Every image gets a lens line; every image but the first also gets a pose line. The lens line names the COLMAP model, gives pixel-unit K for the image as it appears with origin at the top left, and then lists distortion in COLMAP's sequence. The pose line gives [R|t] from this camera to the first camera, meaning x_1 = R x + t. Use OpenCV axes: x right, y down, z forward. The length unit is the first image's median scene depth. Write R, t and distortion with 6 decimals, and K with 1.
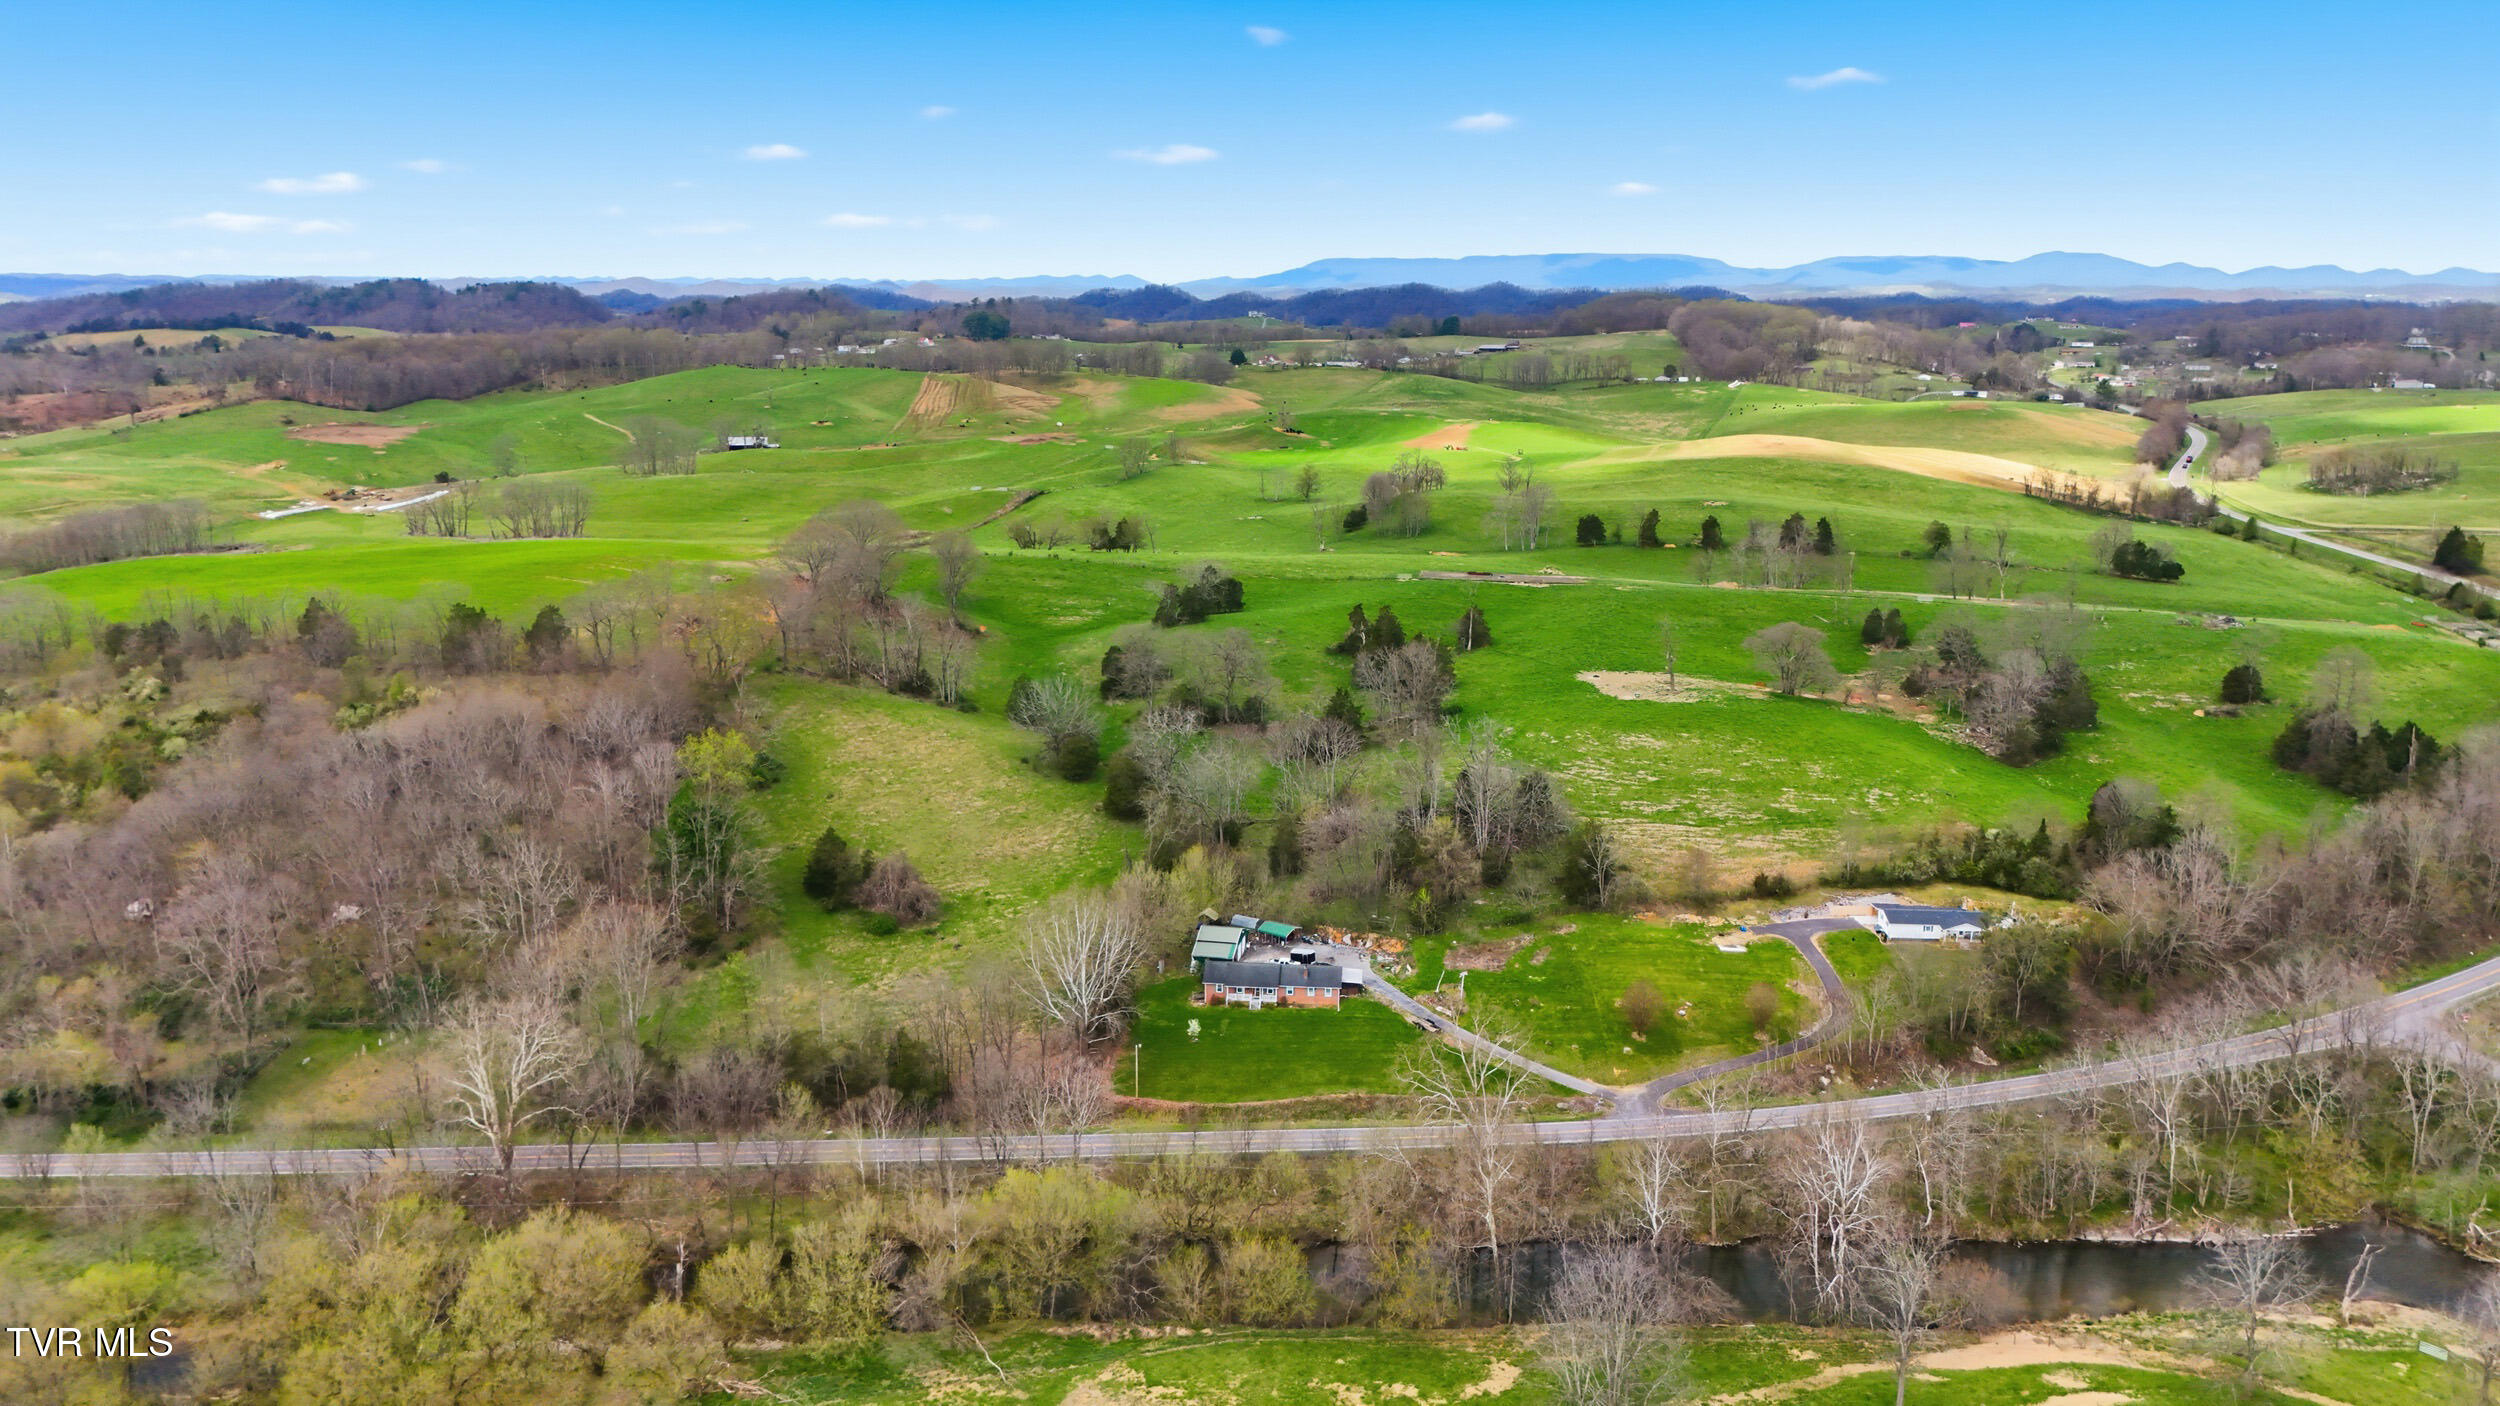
lens RADIAL K [[1849.7, 0, 1250.0], [0, 1849.7, 703.0], [0, 0, 1]] dist [0.071672, -0.064090]
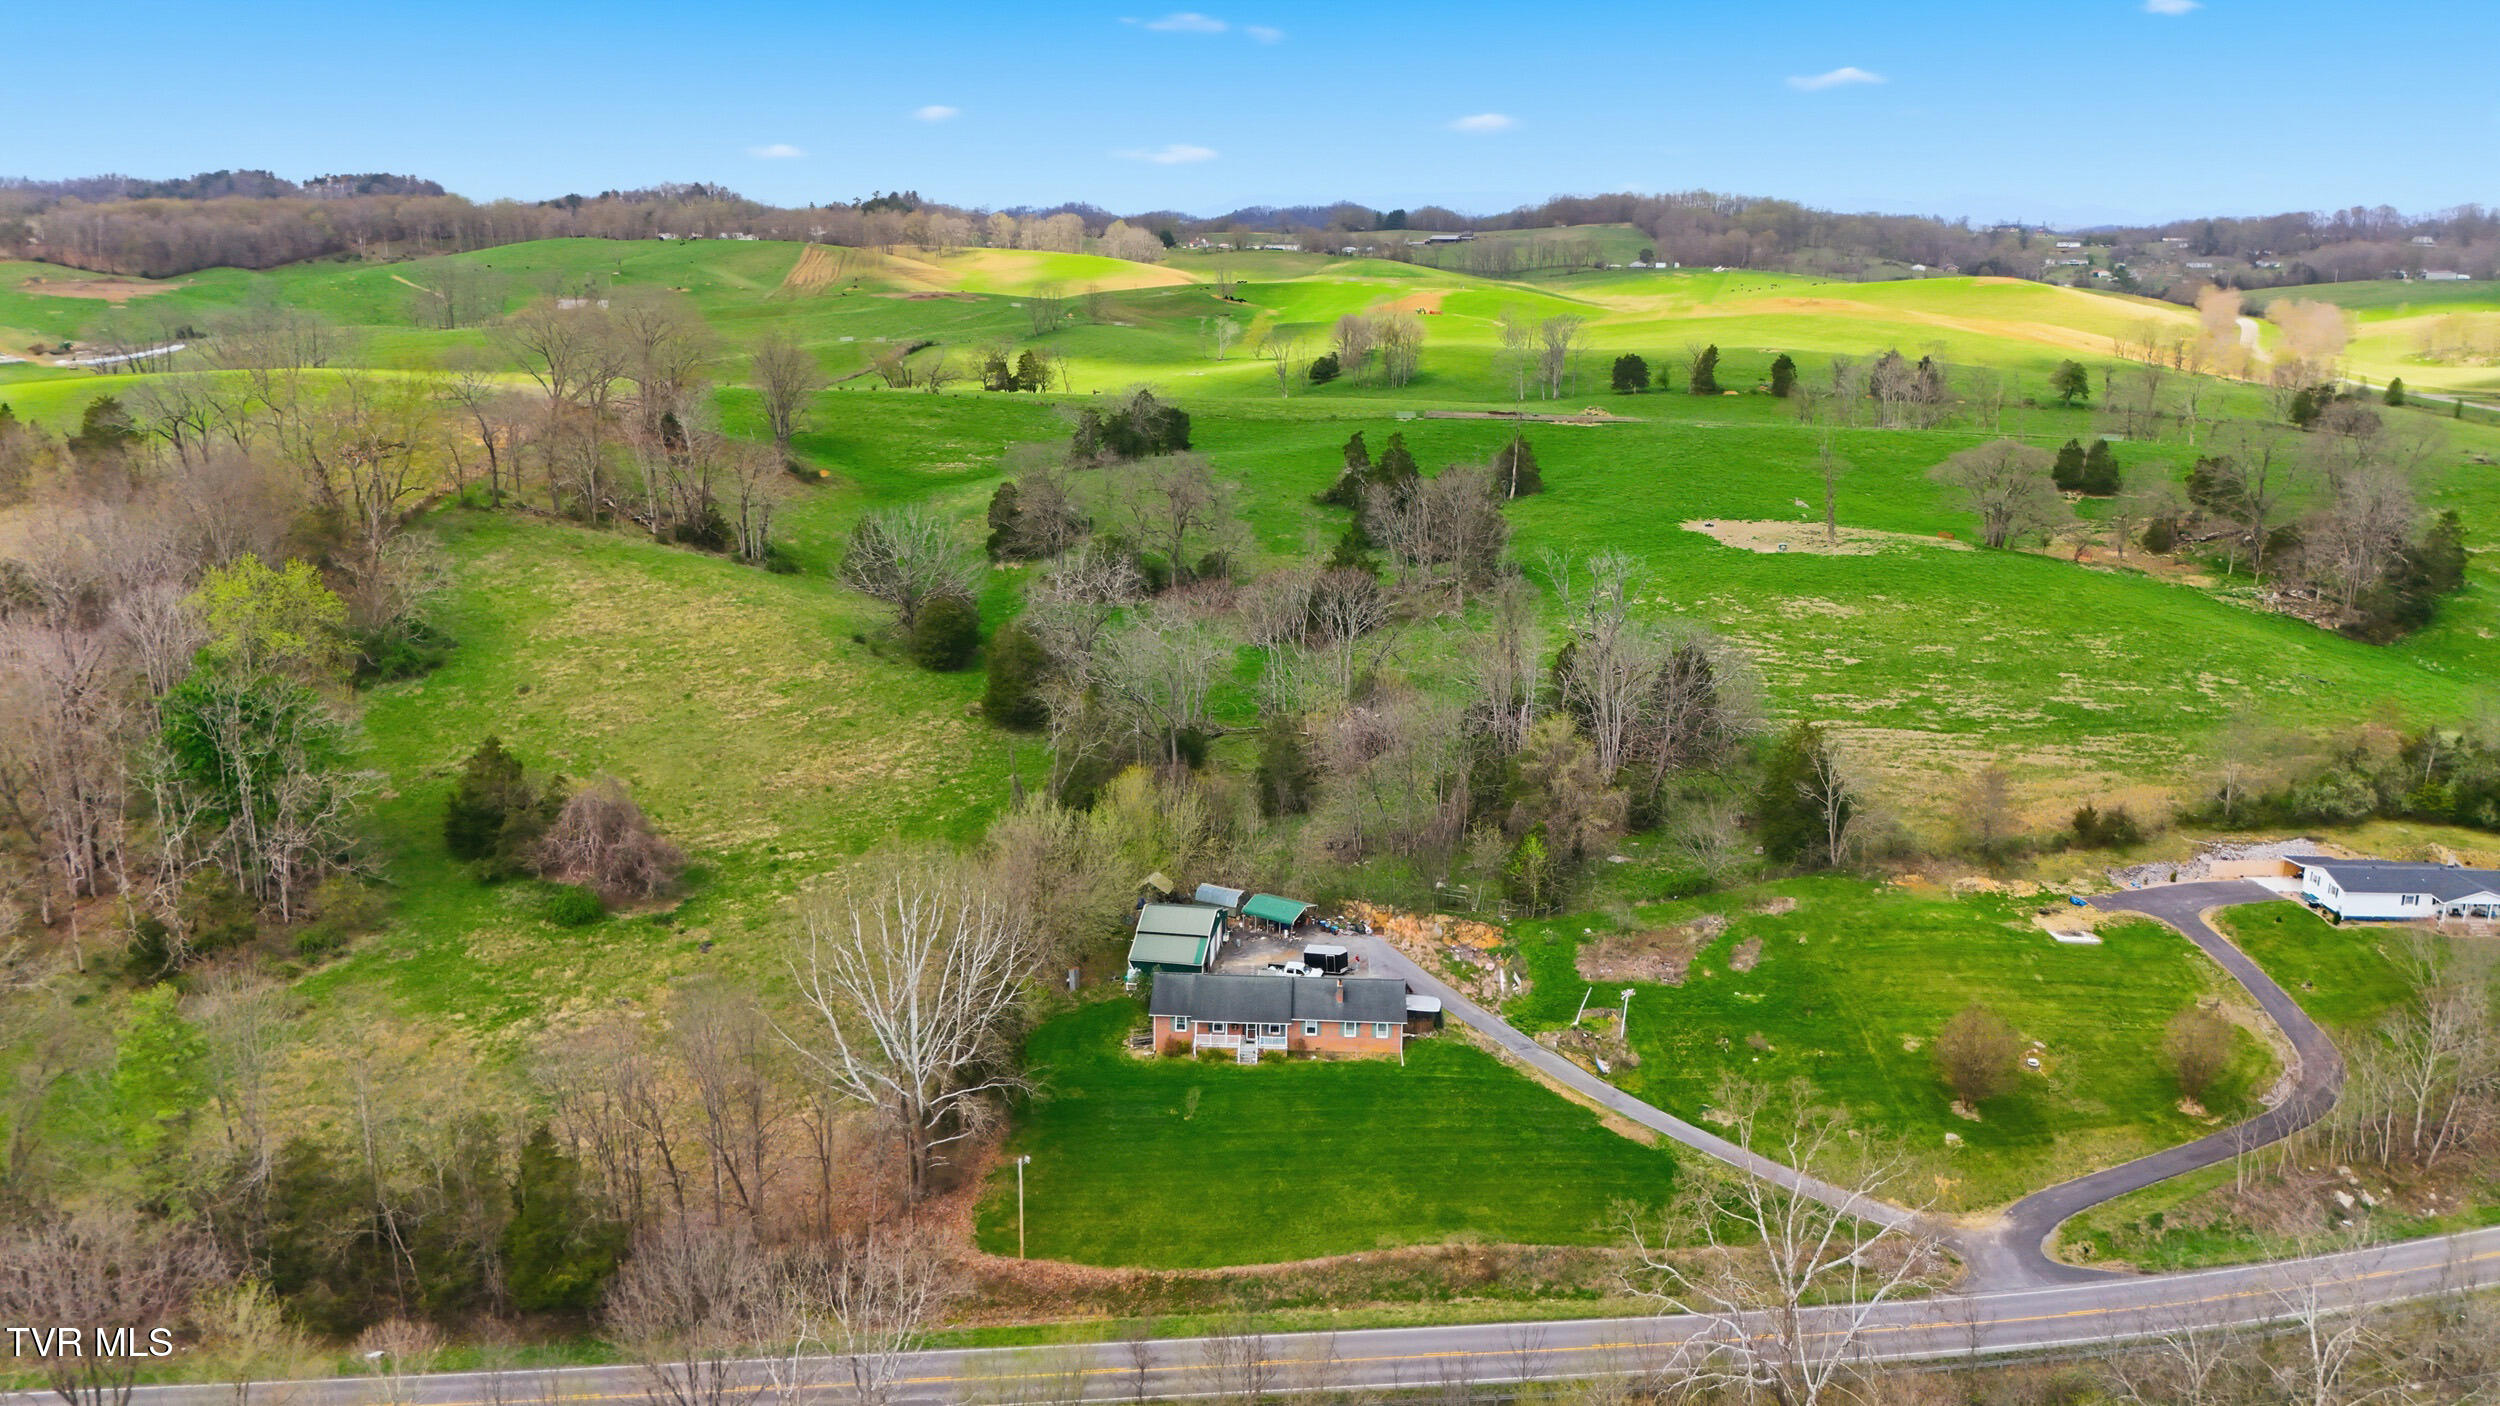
lens RADIAL K [[1853.6, 0, 1250.0], [0, 1853.6, 703.0], [0, 0, 1]] dist [0.035576, -0.002671]
pose [[0.999144, -0.003731, 0.041205, -0.016510], [0.002463, 0.999523, 0.030781, 0.039504], [-0.041300, -0.030653, 0.998676, 0.417256]]
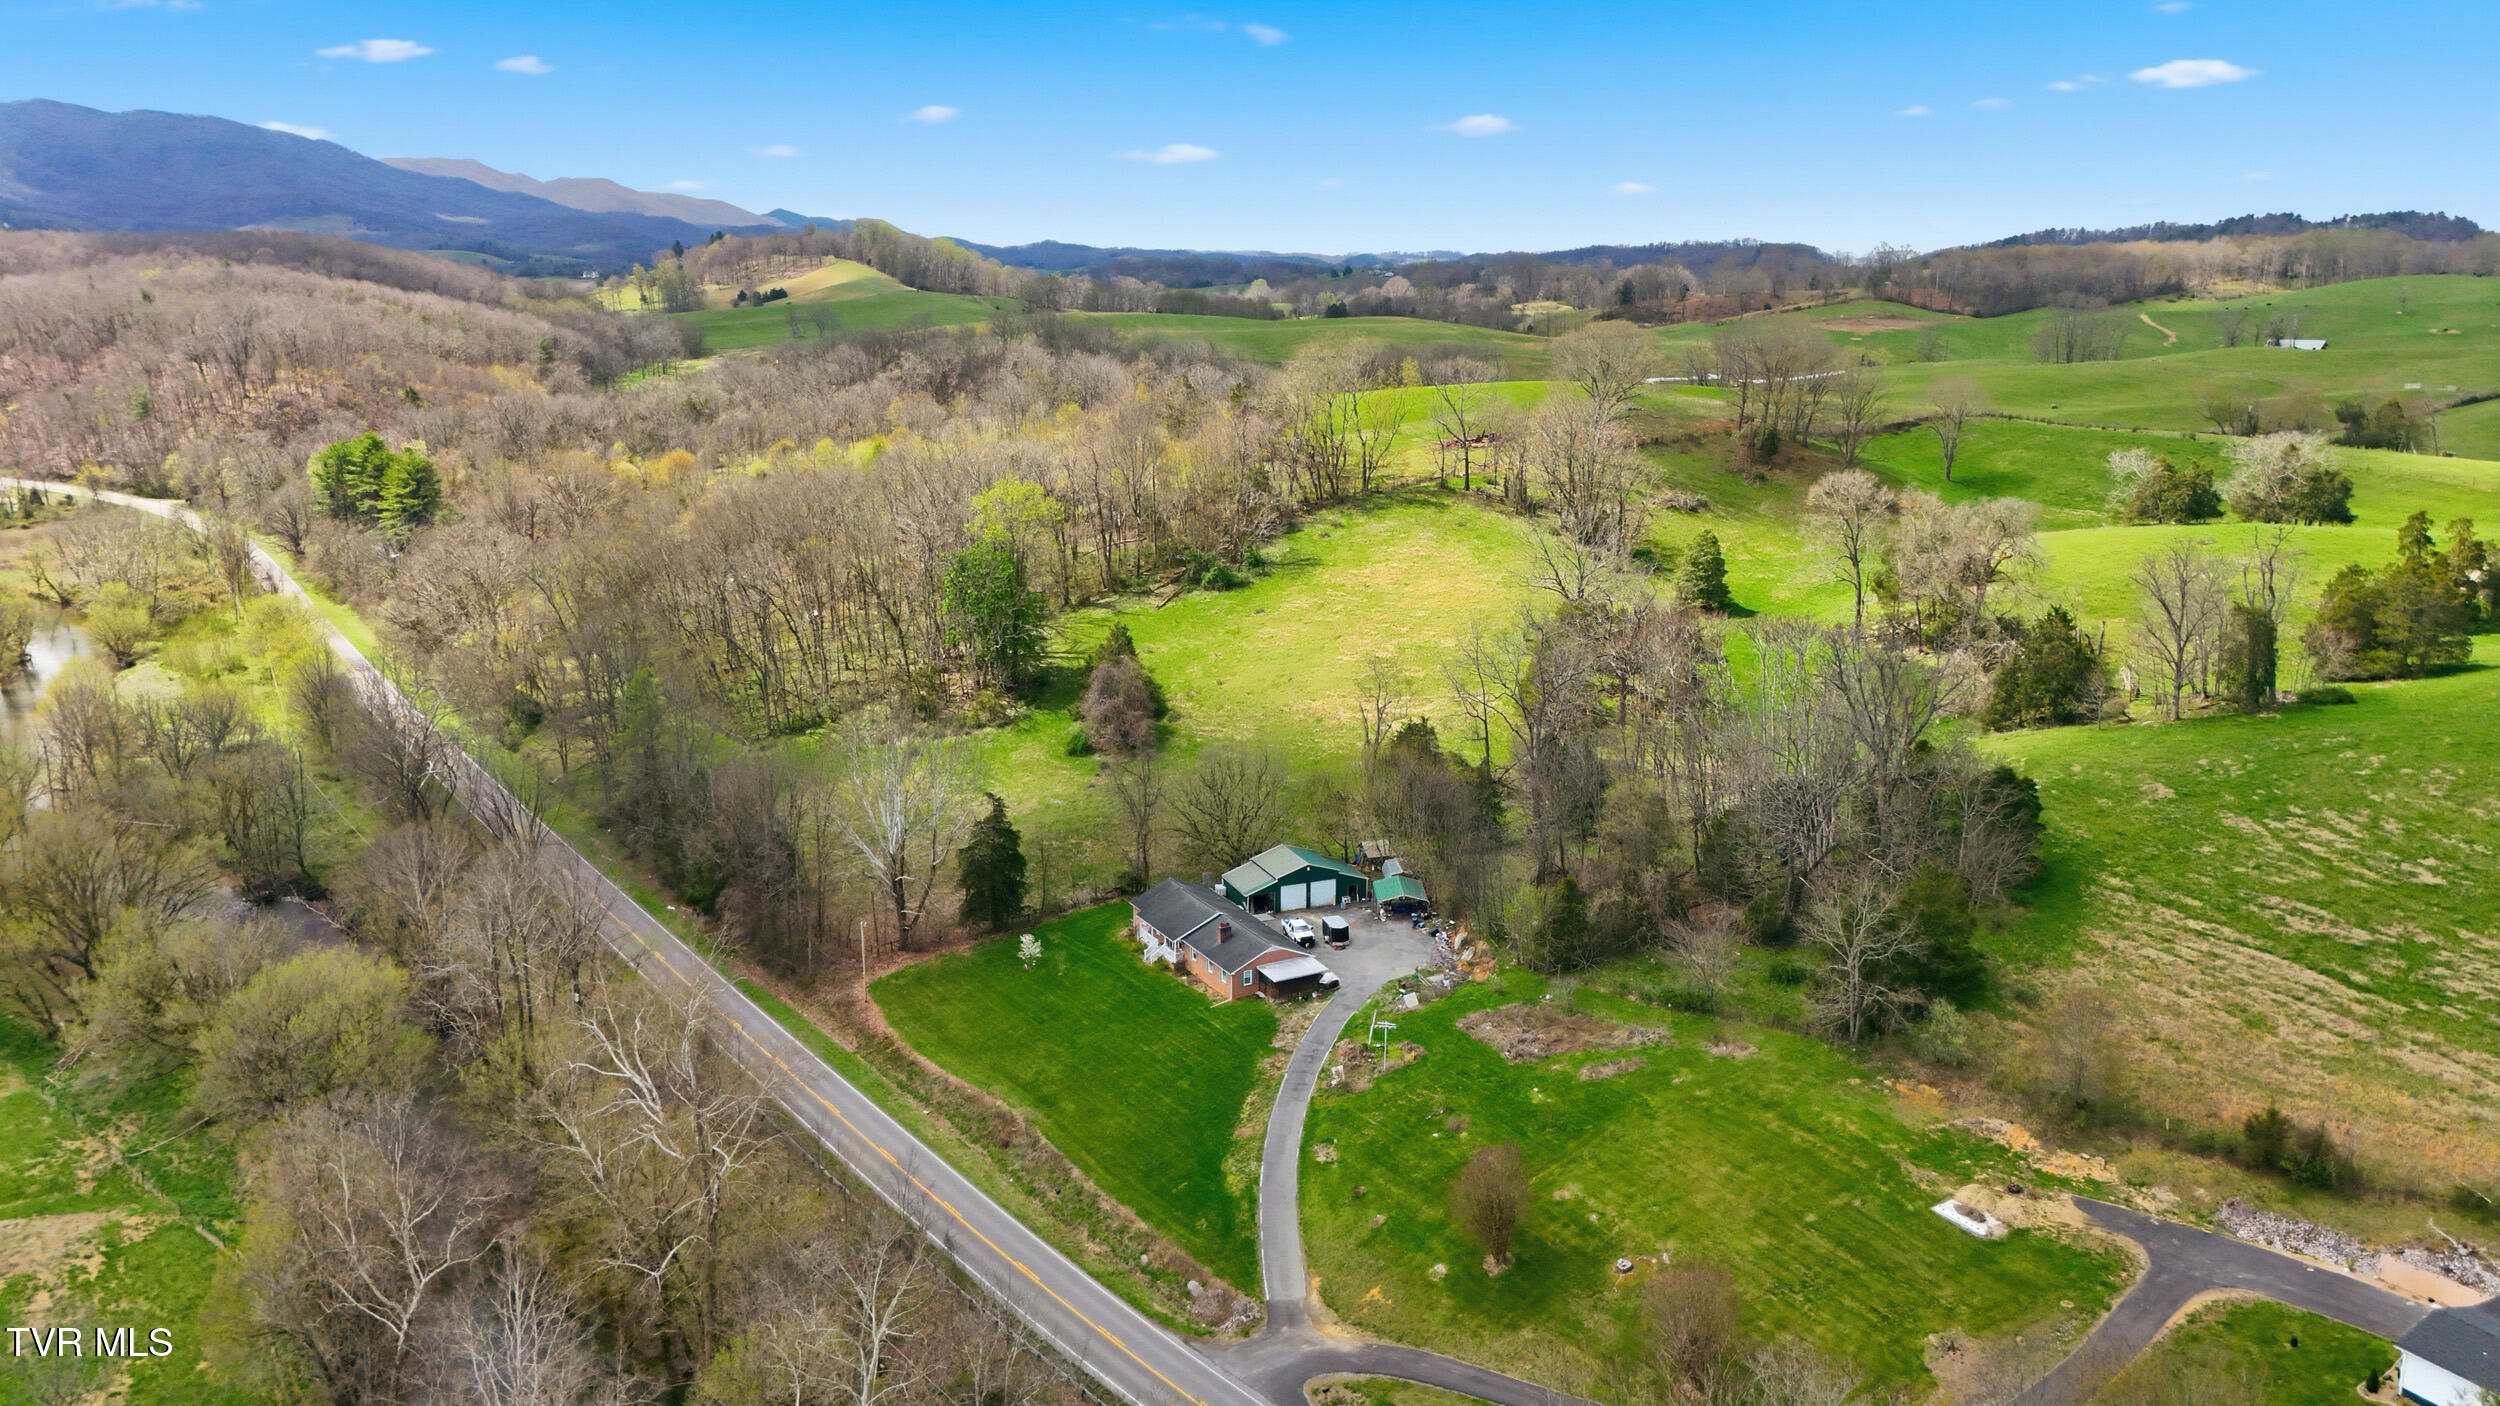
lens RADIAL K [[1849.7, 0, 1250.0], [0, 1849.7, 703.0], [0, 0, 1]] dist [0.071672, -0.064090]
pose [[0.551645, 0.192985, -0.811446, 0.461156], [-0.183978, 0.977056, 0.107298, 0.005204], [0.813535, 0.090097, 0.574494, 0.591739]]
